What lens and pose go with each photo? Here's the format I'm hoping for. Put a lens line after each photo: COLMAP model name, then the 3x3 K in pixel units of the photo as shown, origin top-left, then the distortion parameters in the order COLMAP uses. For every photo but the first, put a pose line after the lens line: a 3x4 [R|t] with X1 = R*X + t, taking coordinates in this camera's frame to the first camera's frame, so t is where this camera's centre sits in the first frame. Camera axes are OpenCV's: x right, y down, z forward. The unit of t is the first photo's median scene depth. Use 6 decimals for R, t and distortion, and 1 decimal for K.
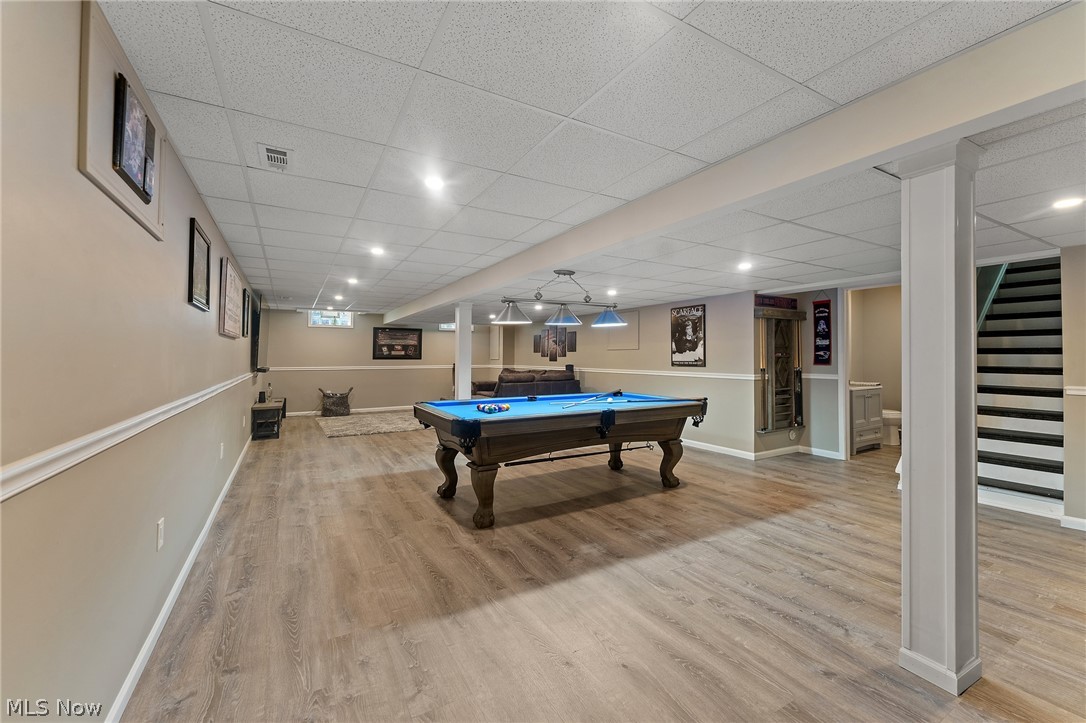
lens RADIAL K [[431.4, 0, 541.0], [0, 431.4, 351.3], [0, 0, 1]] dist [0.000240, -0.000026]
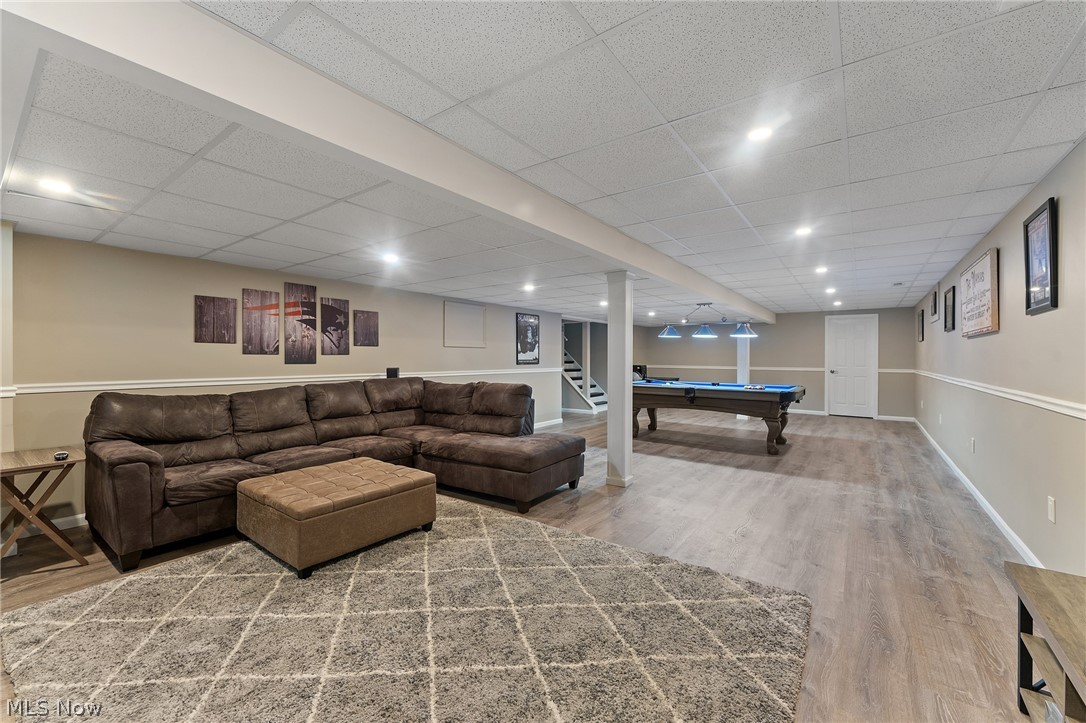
lens RADIAL K [[431.4, 0, 545.2], [0, 431.4, 359.0], [0, 0, 1]] dist [0.000240, -0.000026]
pose [[-0.405545, -0.001018, 0.914074, -0.774153], [-0.013017, 0.999904, -0.004662, 0.025442], [-0.913982, -0.013790, -0.405520, 1.443928]]
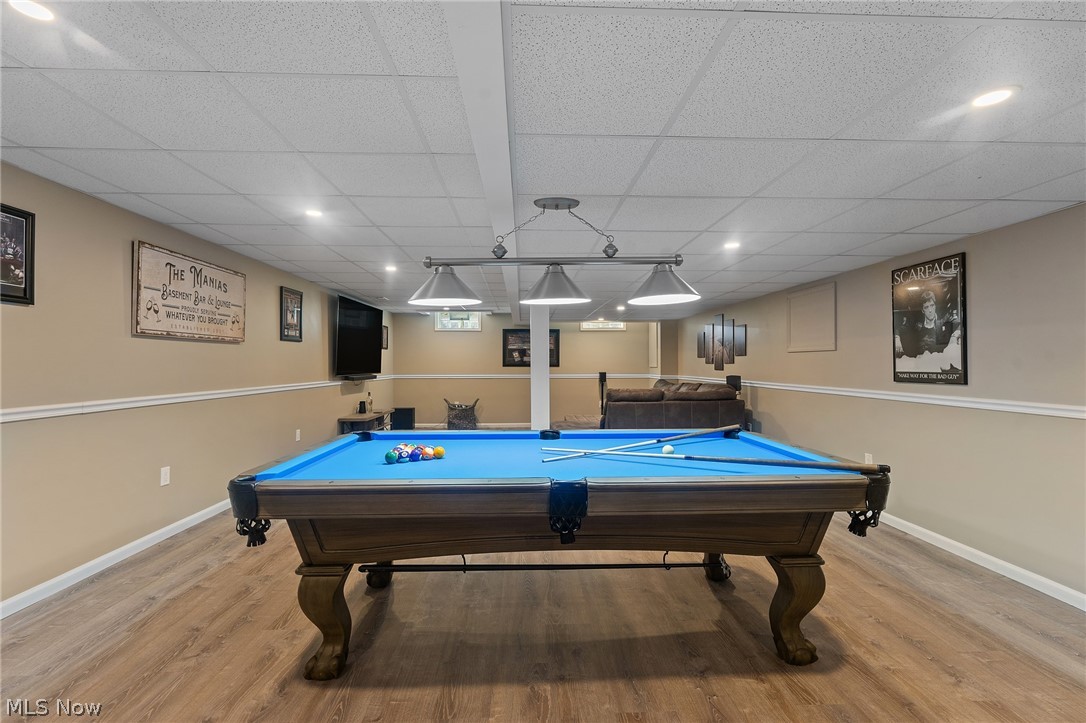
lens RADIAL K [[481.7, 0, 543.6], [0, 481.7, 360.9], [0, 0, 1]] dist [-0.004139, 0.000833]
pose [[0.887477, -0.002776, -0.460844, 0.203490], [0.005873, 0.999969, 0.005288, 0.004152], [0.460815, -0.007399, 0.887465, 0.306530]]
